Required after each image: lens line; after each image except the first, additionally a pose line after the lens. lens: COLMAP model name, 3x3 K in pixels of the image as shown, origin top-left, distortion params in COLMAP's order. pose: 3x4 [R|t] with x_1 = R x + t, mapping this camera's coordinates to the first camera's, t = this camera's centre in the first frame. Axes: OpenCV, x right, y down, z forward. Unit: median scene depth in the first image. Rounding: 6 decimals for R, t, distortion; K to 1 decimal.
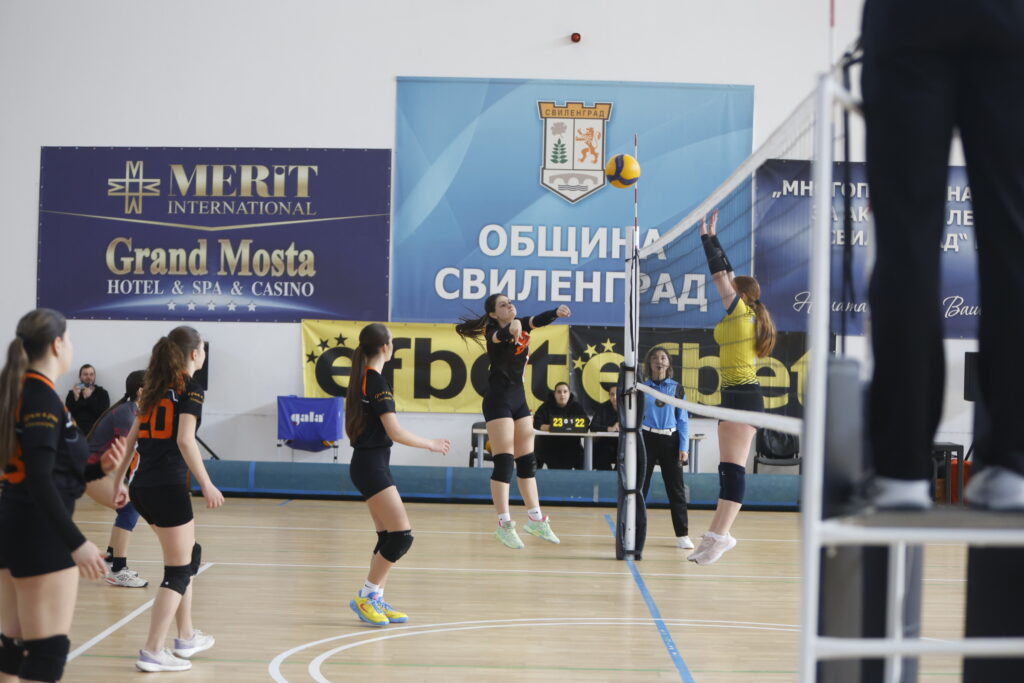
lens RADIAL K [[2043.9, 0, 513.2], [0, 2043.9, 339.4], [0, 0, 1]] dist [-0.277388, 0.000000]
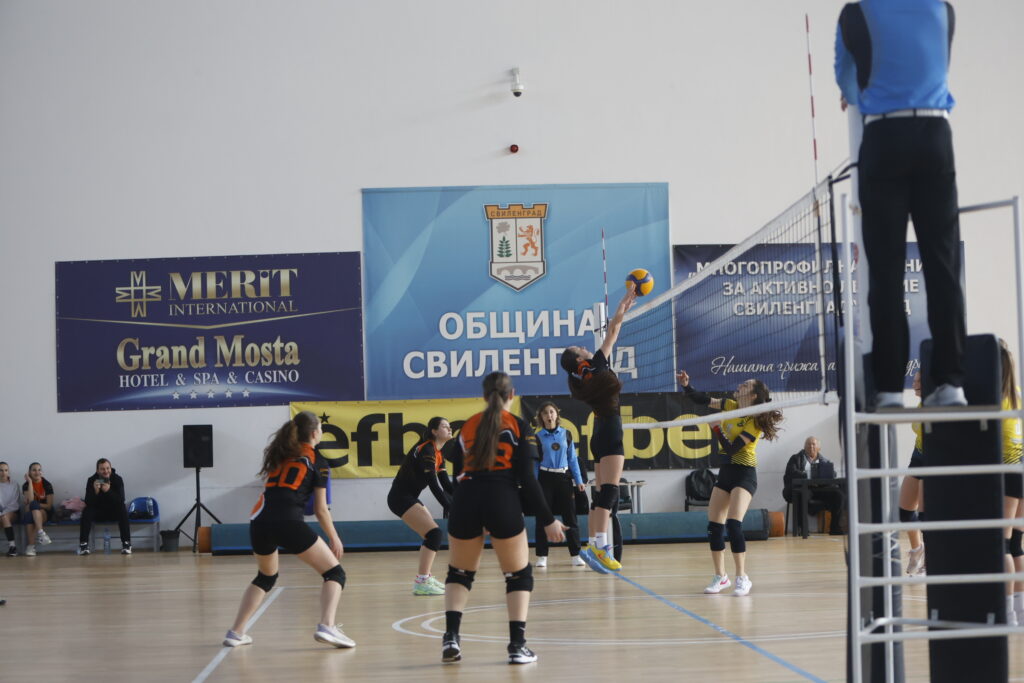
lens RADIAL K [[2043.9, 0, 516.8], [0, 2043.9, 349.1], [0, 0, 1]] dist [-0.277388, 0.000000]
pose [[0.996592, -0.048316, 0.066854, -0.051280], [0.051260, 0.997757, -0.043054, 0.016532], [-0.064624, 0.046335, 0.996833, -0.160871]]
